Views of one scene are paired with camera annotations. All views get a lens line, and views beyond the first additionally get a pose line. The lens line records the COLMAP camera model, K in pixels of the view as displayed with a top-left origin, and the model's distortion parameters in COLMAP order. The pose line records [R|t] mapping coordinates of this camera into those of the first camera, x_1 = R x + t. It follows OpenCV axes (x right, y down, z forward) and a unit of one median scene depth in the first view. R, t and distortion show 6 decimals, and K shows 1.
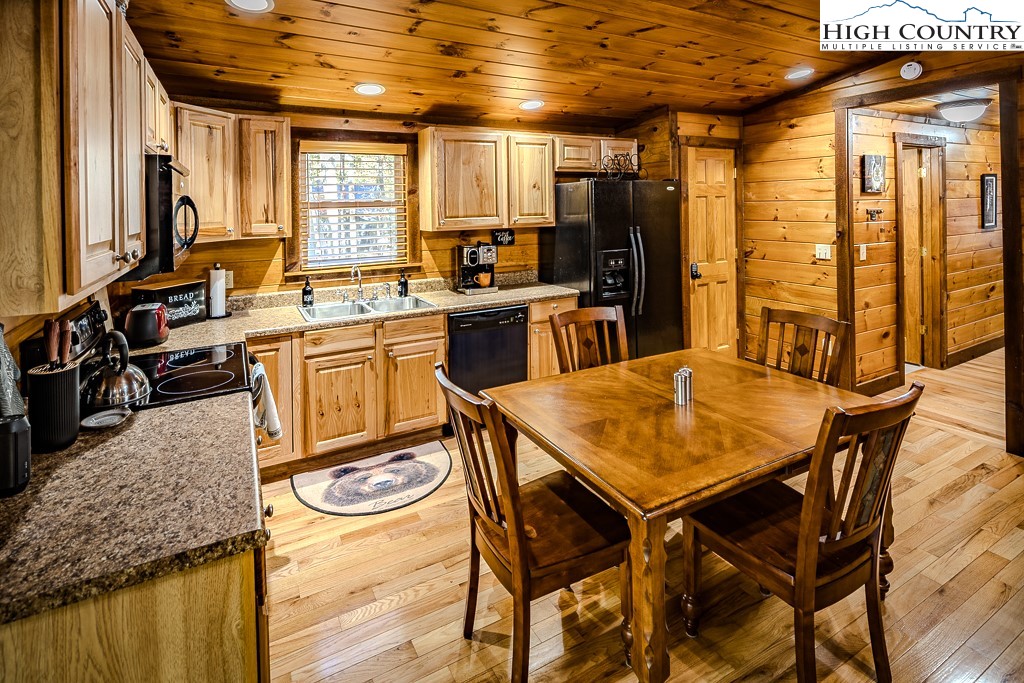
lens RADIAL K [[508.6, 0, 513.3], [0, 508.6, 207.5], [0, 0, 1]] dist [0.001352, -0.000276]
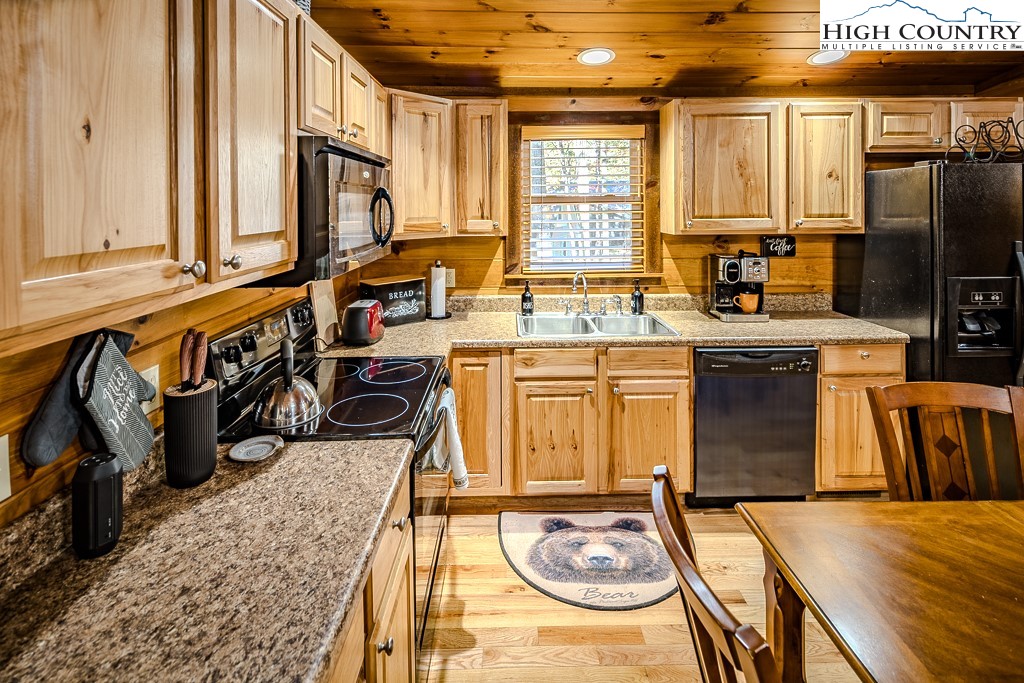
lens RADIAL K [[508.6, 0, 513.3], [0, 508.6, 207.5], [0, 0, 1]] dist [0.001352, -0.000276]
pose [[0.881111, 0.014521, -0.472686, -0.012040], [-0.010702, 0.999885, 0.010767, -0.000338], [0.472788, -0.004428, 0.881165, 0.209736]]
